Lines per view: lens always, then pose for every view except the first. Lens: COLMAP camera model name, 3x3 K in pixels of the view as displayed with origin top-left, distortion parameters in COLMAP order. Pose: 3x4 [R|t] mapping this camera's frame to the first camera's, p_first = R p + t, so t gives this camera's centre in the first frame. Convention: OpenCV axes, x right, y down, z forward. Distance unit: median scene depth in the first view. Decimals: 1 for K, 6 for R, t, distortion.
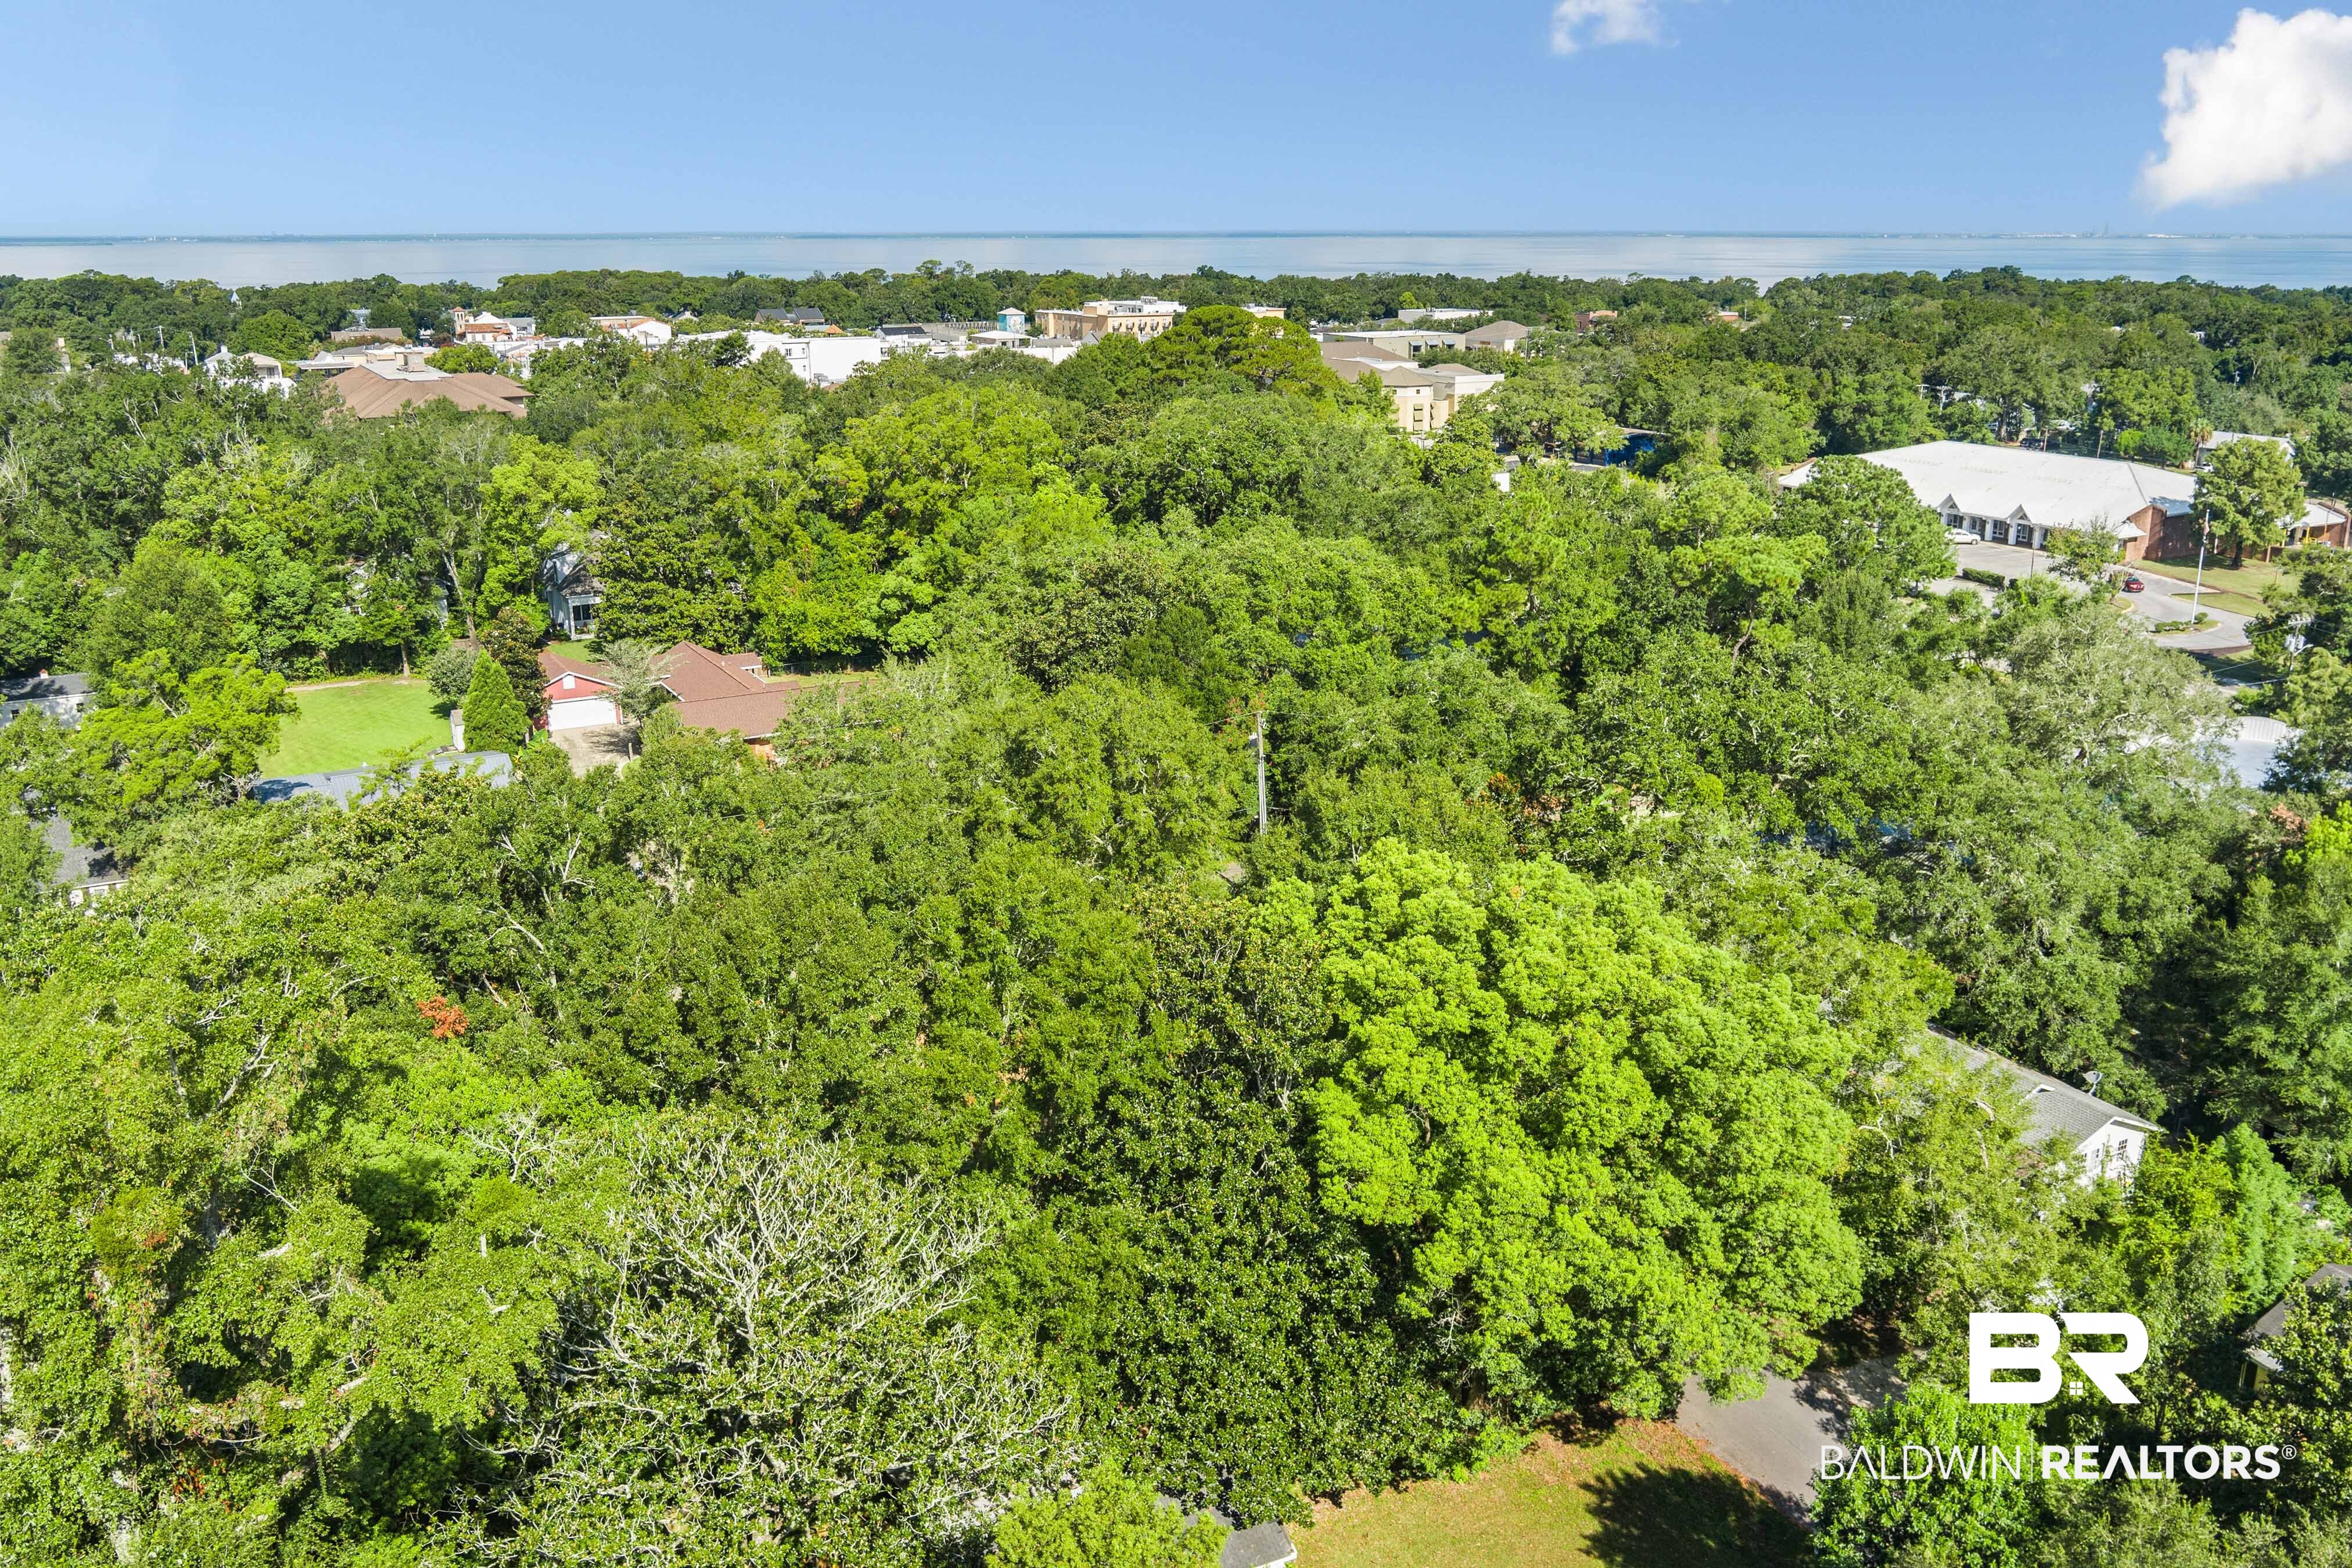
lens RADIAL K [[1895.8, 0, 1208.4], [0, 1895.8, 778.4], [0, 0, 1]] dist [-0.068941, -0.006361]
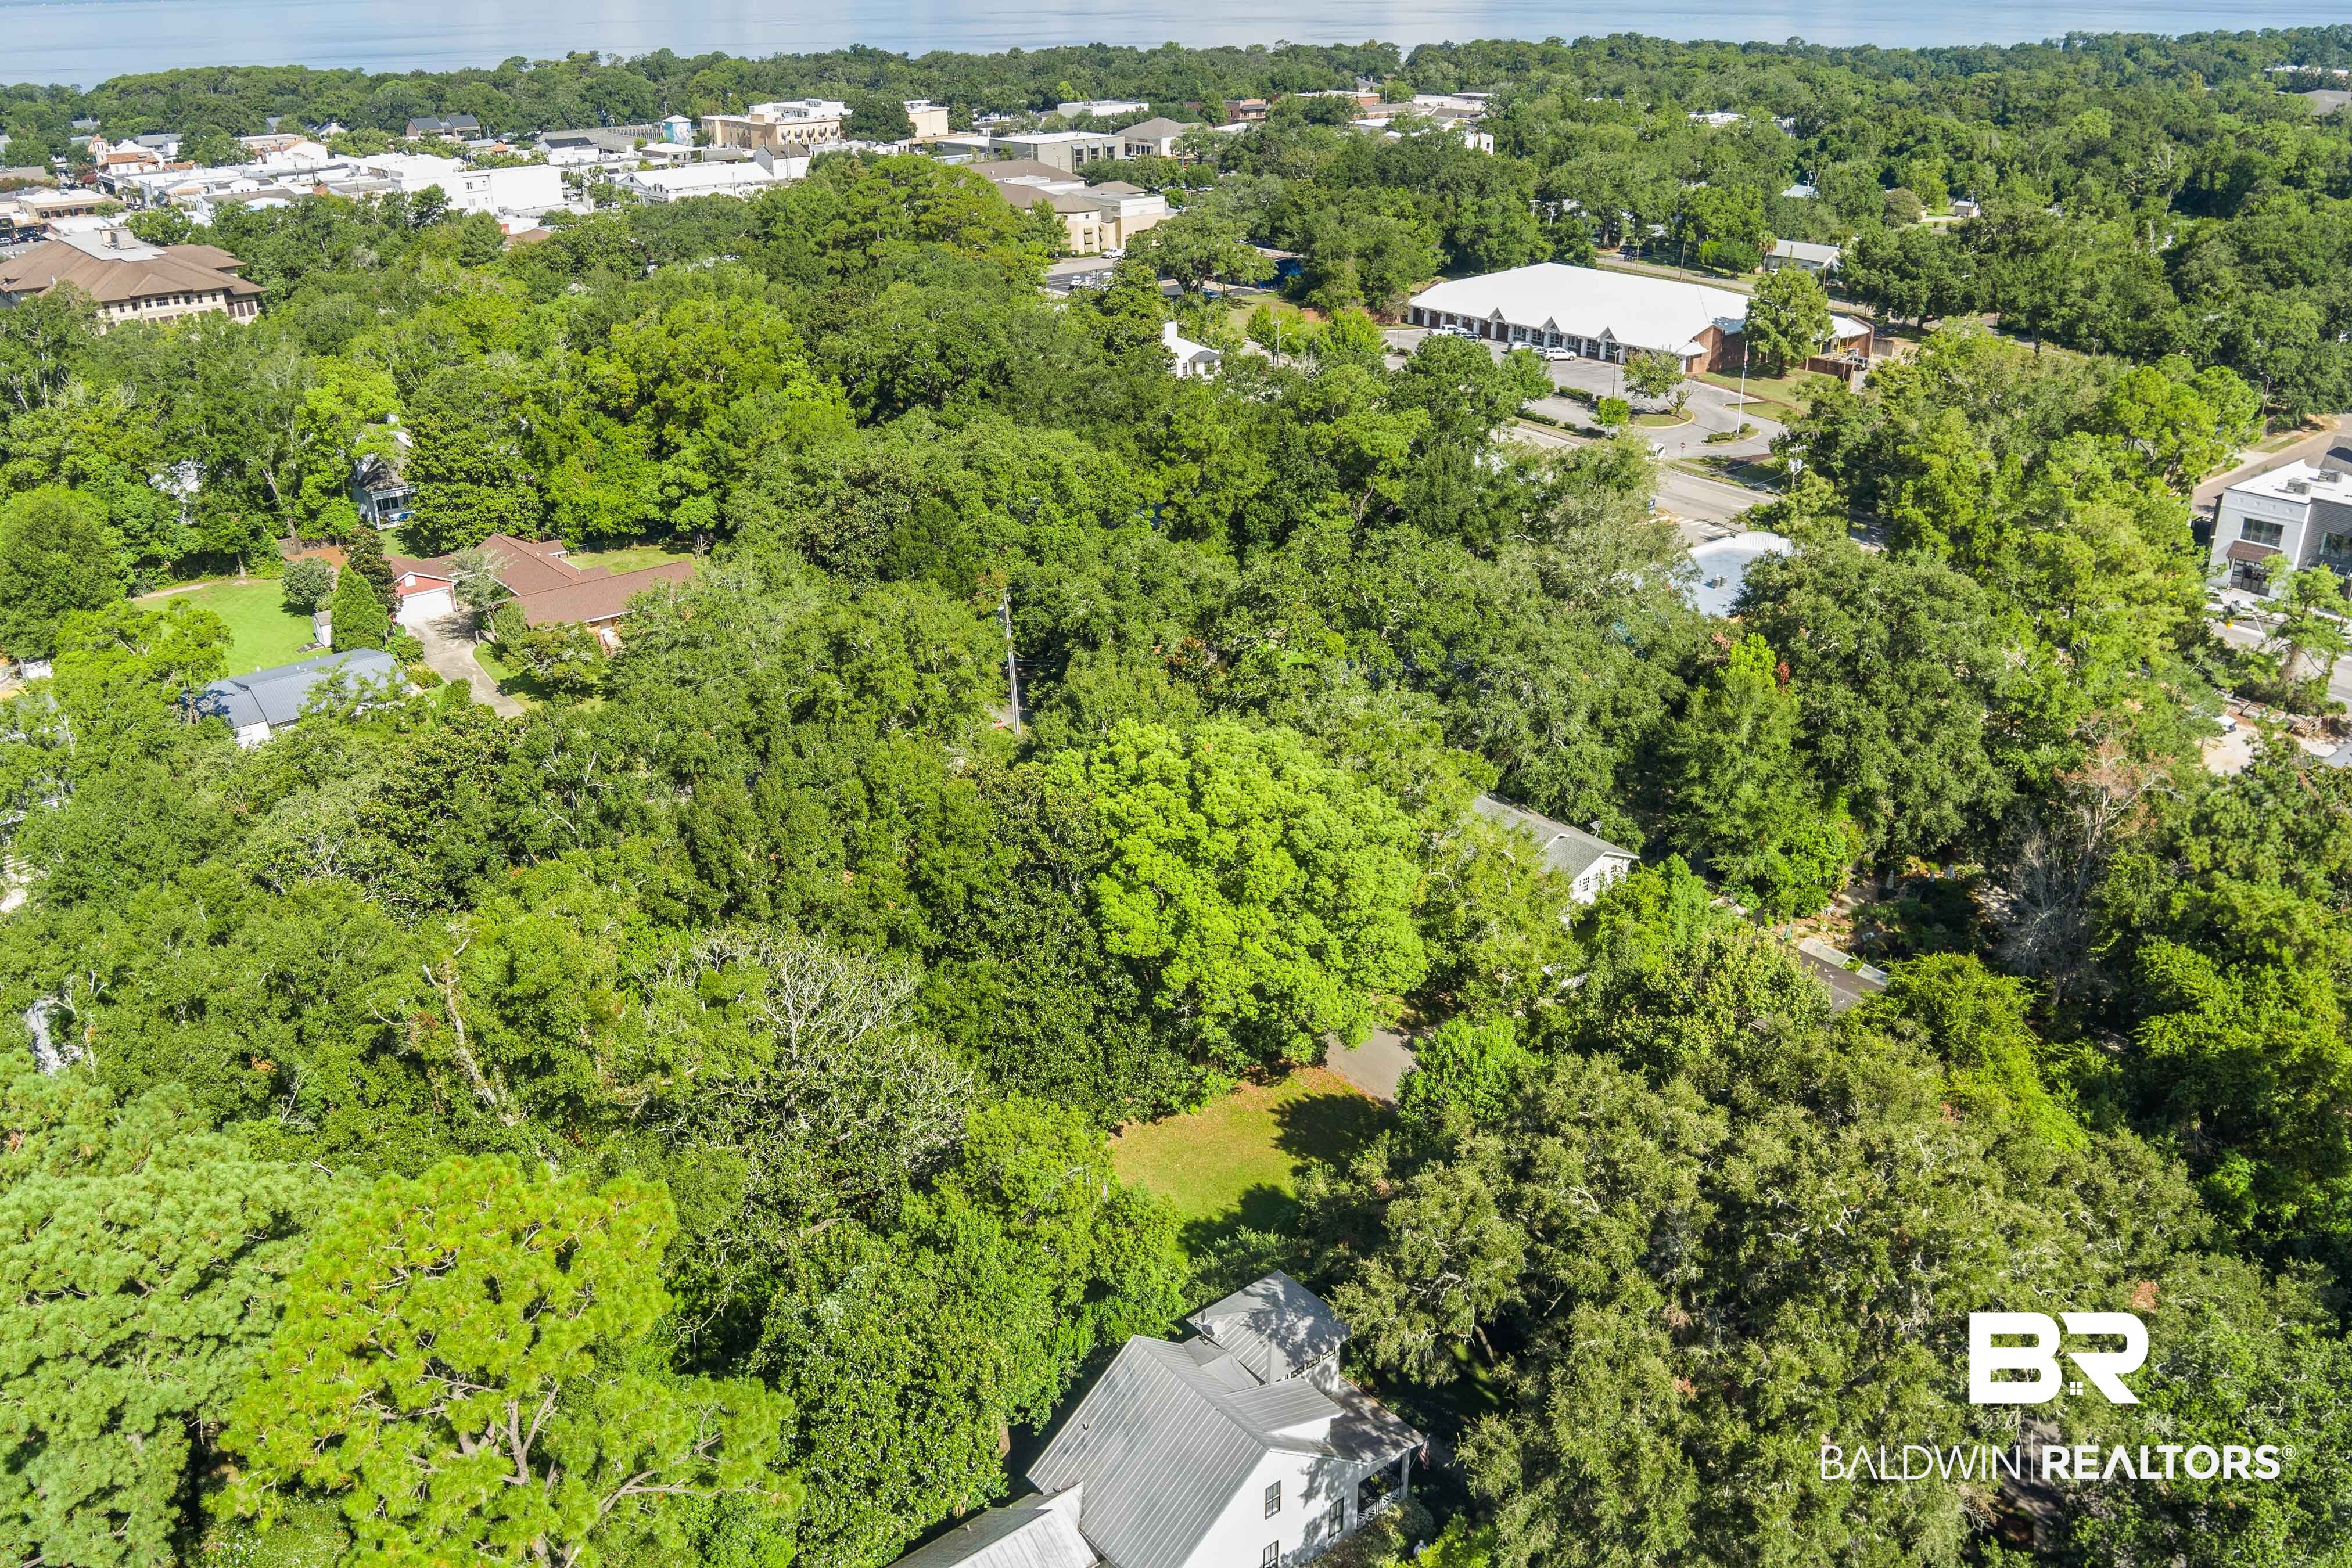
lens RADIAL K [[1887.2, 0, 1211.8], [0, 1887.2, 783.2], [0, 0, 1]] dist [-0.084062, -0.006566]
pose [[0.983838, -0.074833, 0.162675, -0.065225], [0.053079, 0.989534, 0.134187, -0.084154], [-0.171014, -0.123383, 0.977513, -0.382925]]
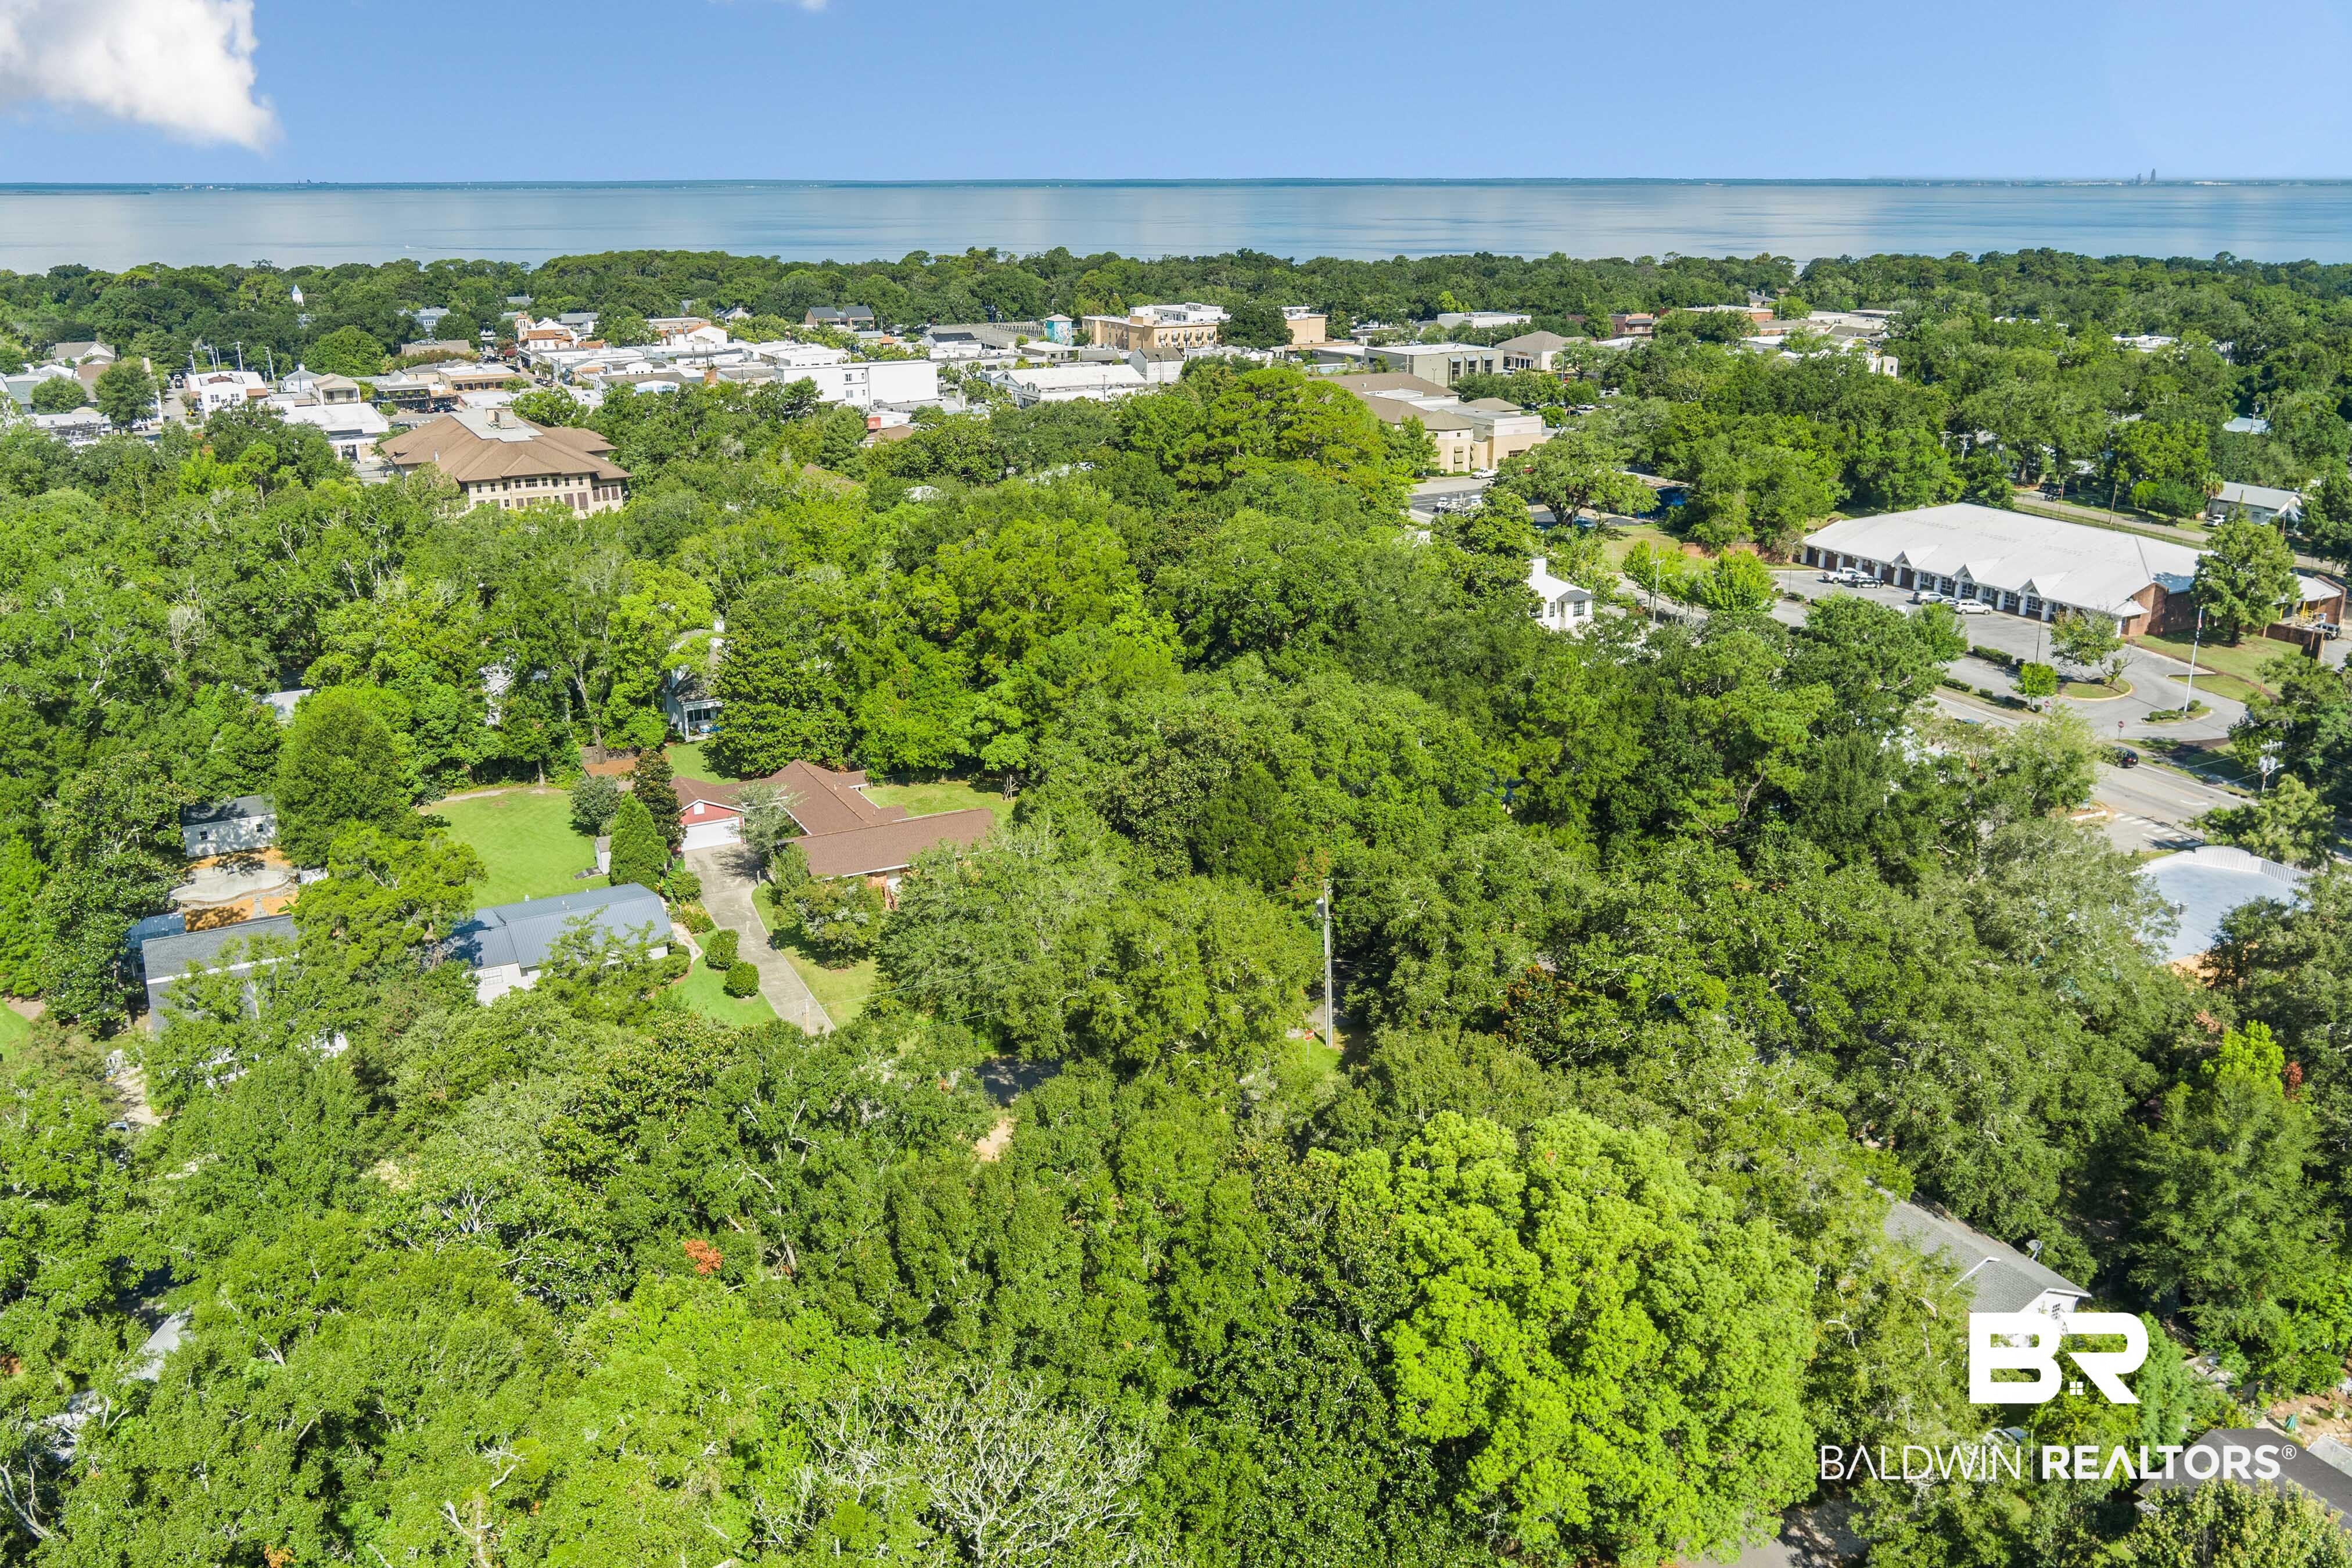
lens RADIAL K [[1895.8, 0, 1208.4], [0, 1895.8, 778.4], [0, 0, 1]] dist [-0.068941, -0.006361]
pose [[0.999847, 0.004238, -0.016960, -0.029966], [-0.003800, 0.999661, 0.025742, -0.152242], [0.017064, -0.025674, 0.999525, -0.171707]]
